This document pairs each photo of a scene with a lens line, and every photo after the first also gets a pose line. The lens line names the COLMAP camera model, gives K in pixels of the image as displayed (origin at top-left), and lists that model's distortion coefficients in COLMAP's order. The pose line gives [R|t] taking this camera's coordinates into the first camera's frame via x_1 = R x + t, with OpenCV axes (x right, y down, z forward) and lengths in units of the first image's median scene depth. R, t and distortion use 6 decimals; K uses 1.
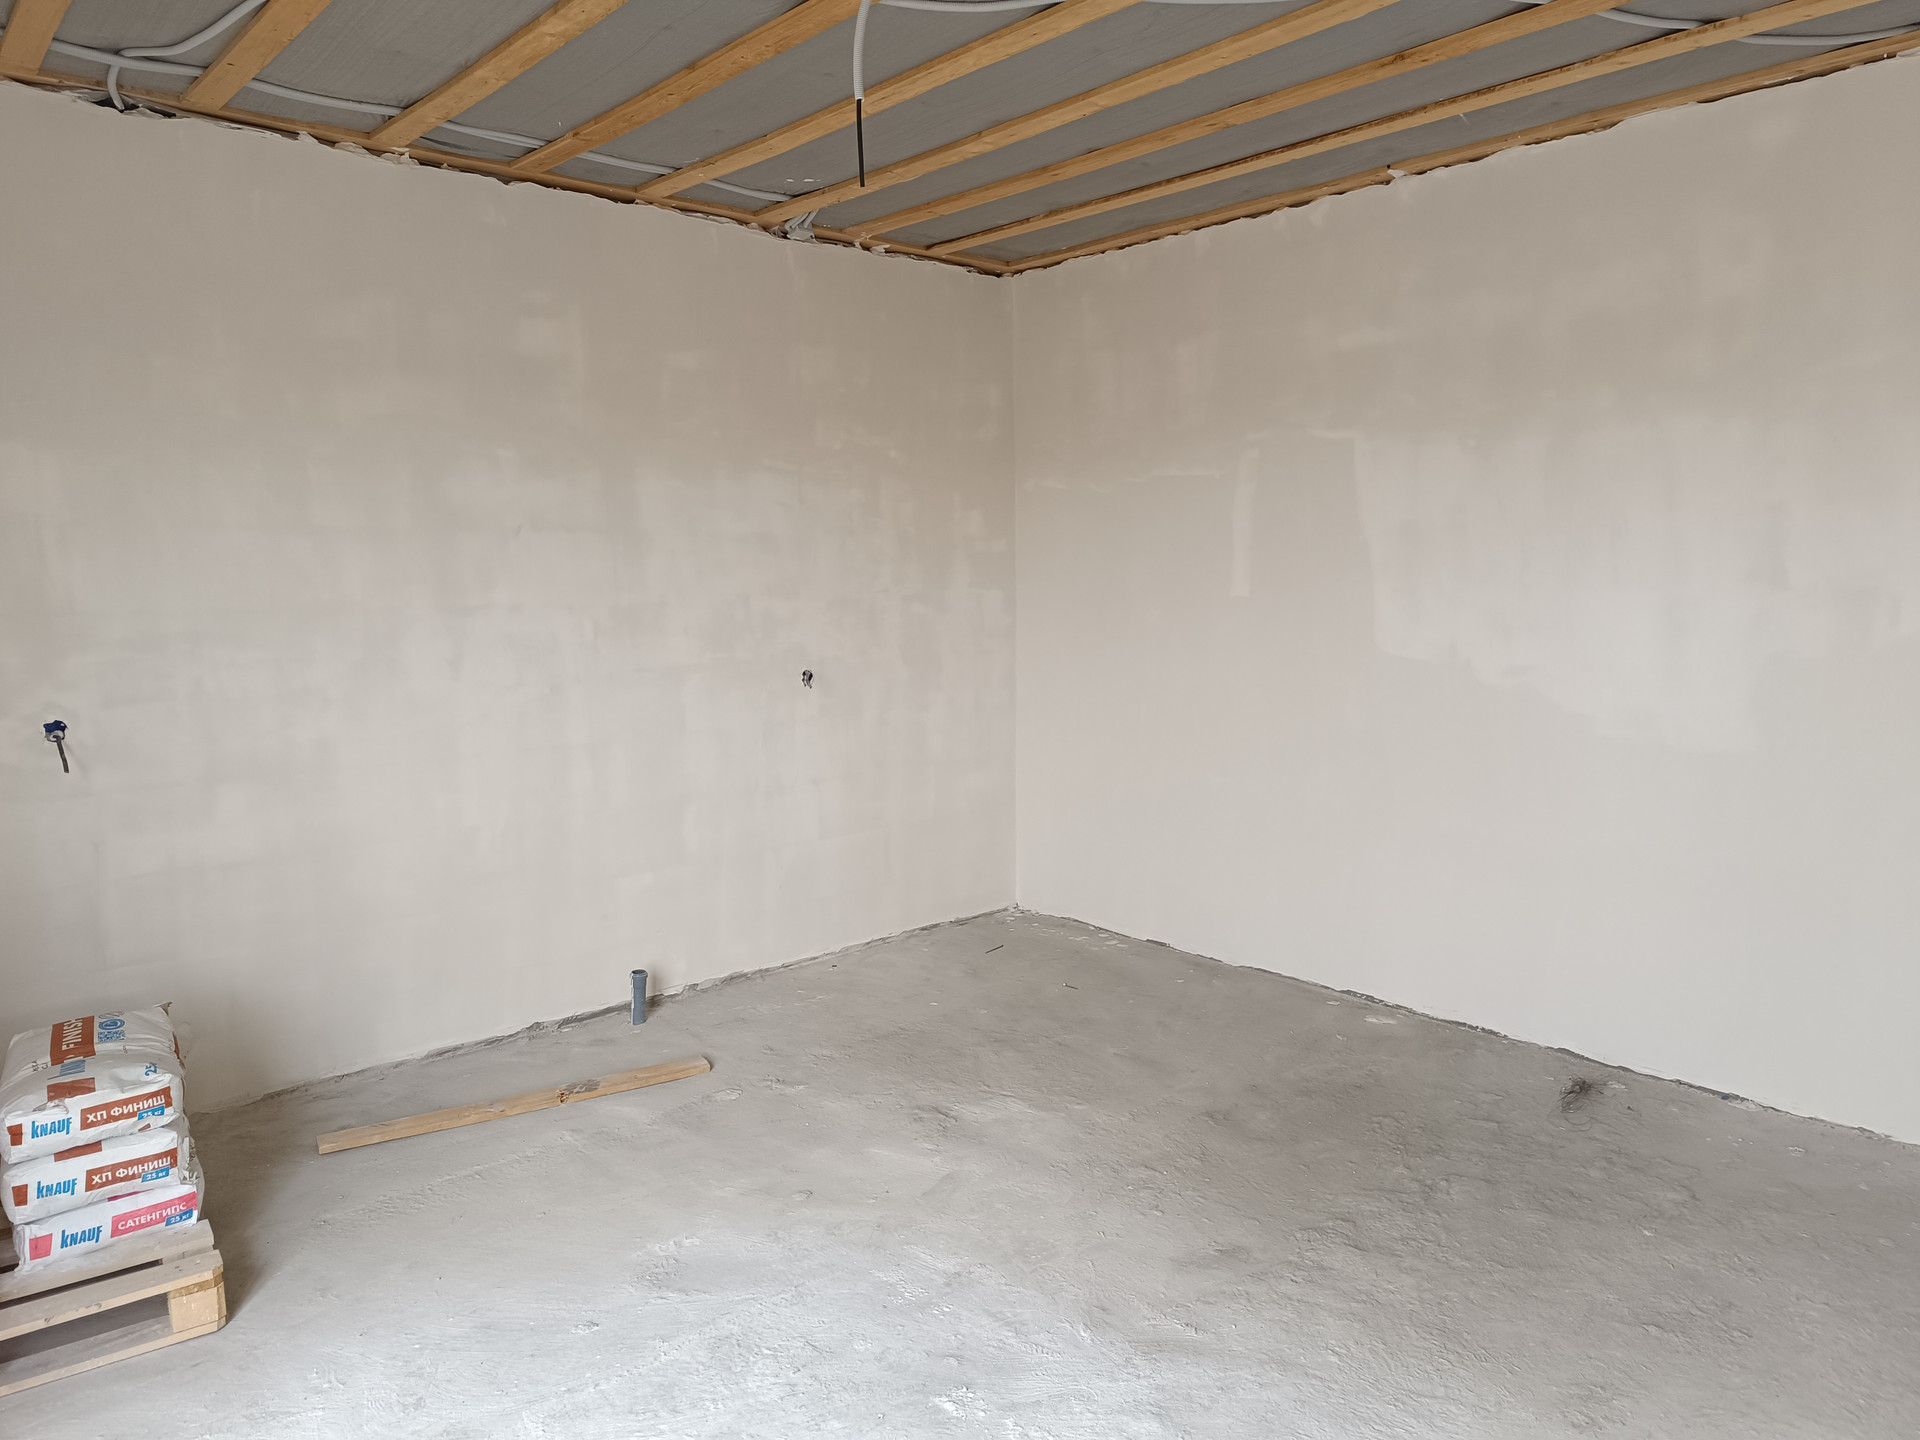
lens RADIAL K [[1330.1, 0, 960.0], [0, 1330.1, 720.0], [0, 0, 1]] dist [0.003792, 0.000295]
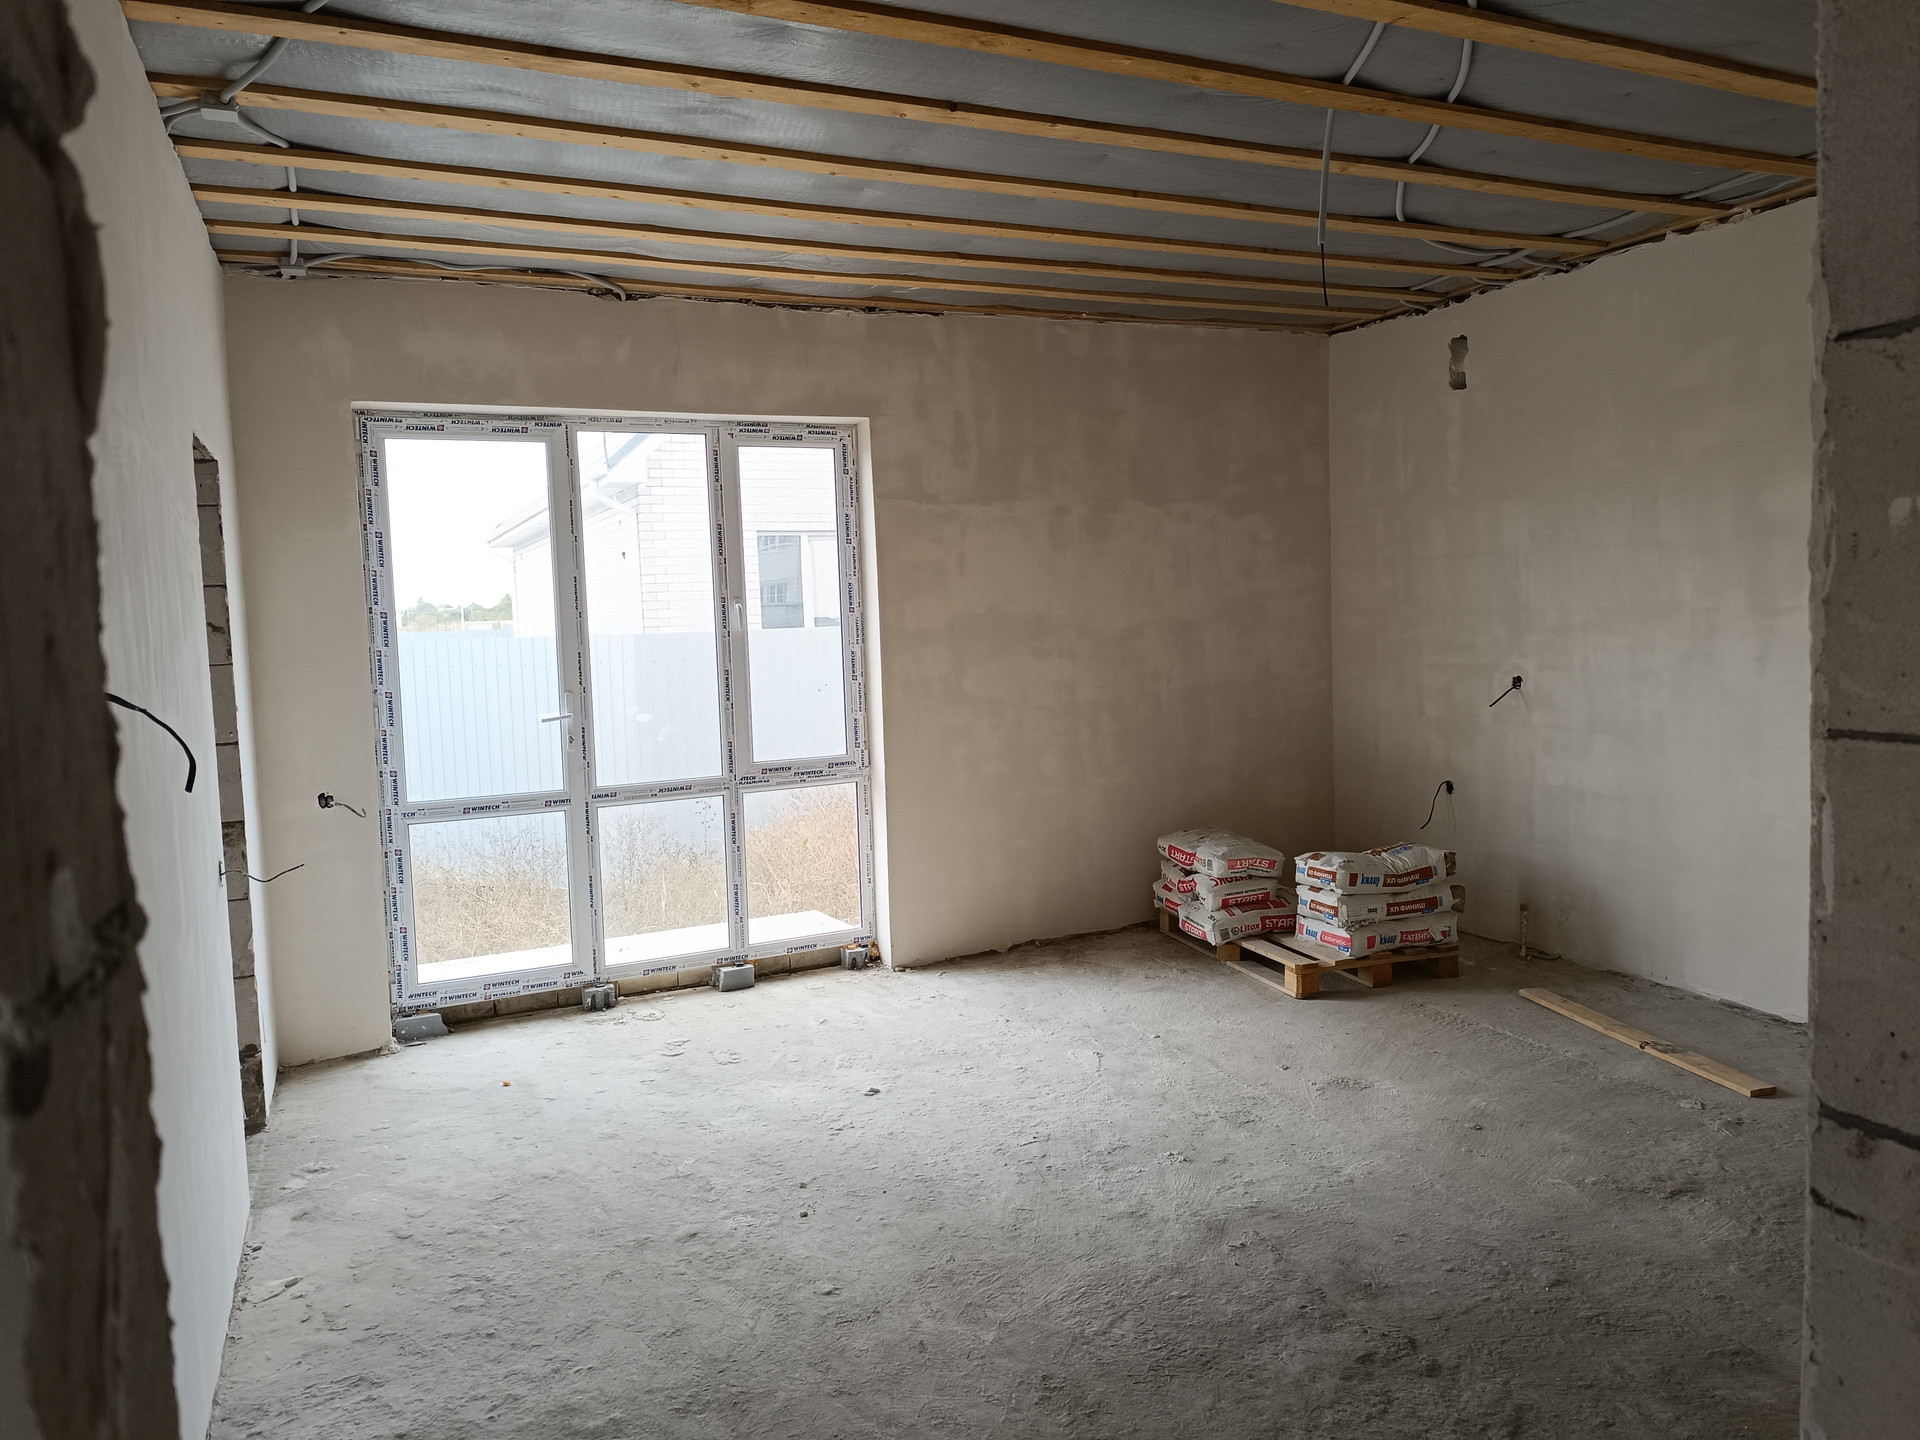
lens RADIAL K [[1307.2, 0, 960.0], [0, 1307.2, 720.0], [0, 0, 1]] dist [0.043413, 0.000547]
pose [[-0.291391, 0.109995, -0.950259, 0.978061], [-0.072041, 0.988023, 0.136457, -0.109503], [0.953888, 0.108220, -0.279977, 0.779642]]
